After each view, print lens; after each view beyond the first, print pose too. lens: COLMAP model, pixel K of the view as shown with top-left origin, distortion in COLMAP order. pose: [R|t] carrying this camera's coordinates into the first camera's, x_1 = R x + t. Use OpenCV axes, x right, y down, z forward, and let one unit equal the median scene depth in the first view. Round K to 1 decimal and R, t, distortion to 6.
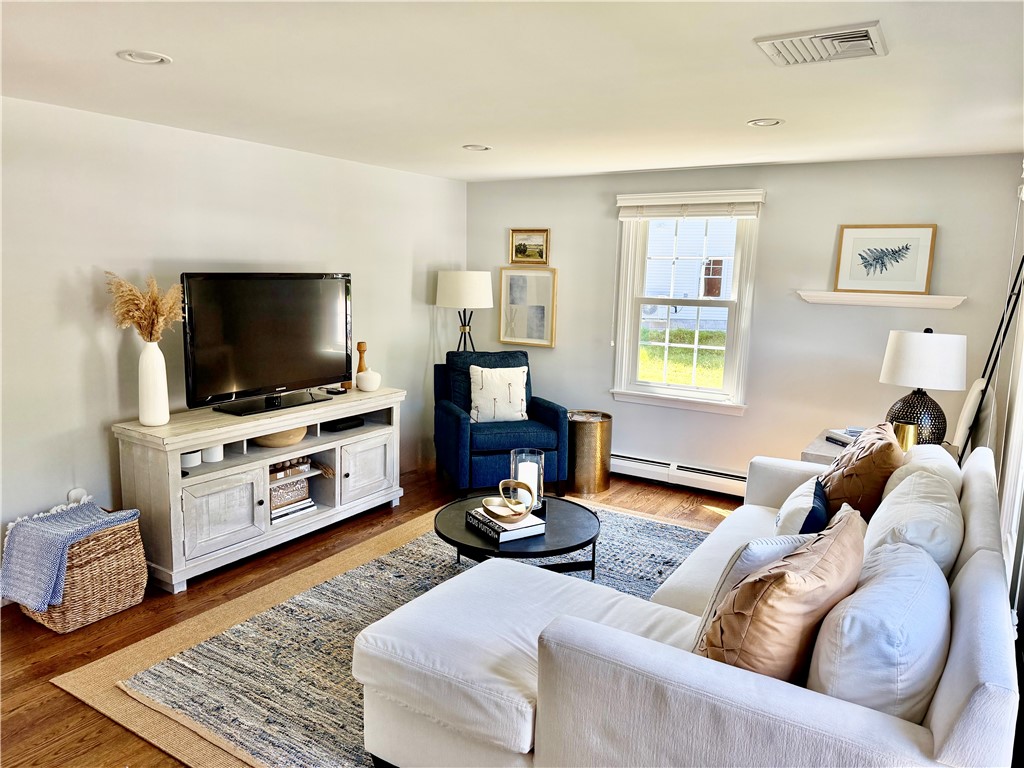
lens RADIAL K [[718.2, 0, 512.0], [0, 718.2, 384.0], [0, 0, 1]] dist [0.067992, -0.132853]
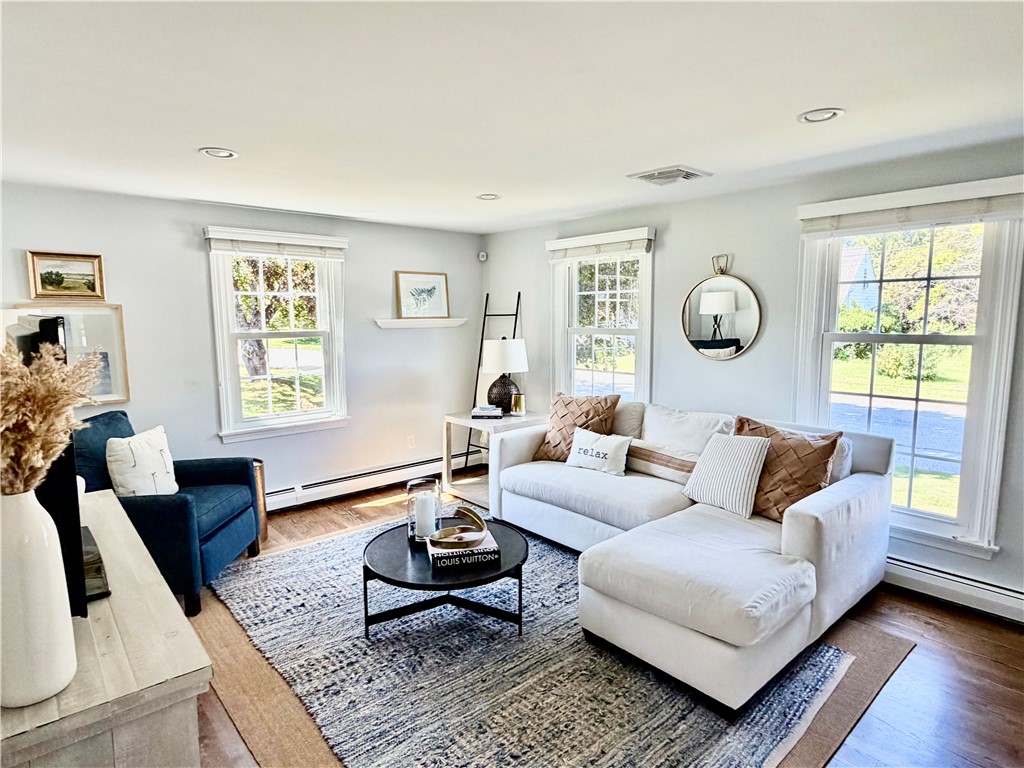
lens RADIAL K [[568.1, 0, 512.0], [0, 568.1, 384.0], [0, 0, 1]] dist [-0.001362, -0.000576]
pose [[0.285548, -0.137904, 0.948391, -0.468515], [0.166360, 0.981702, 0.092659, -0.063183], [-0.943815, 0.131316, 0.303265, 0.434141]]
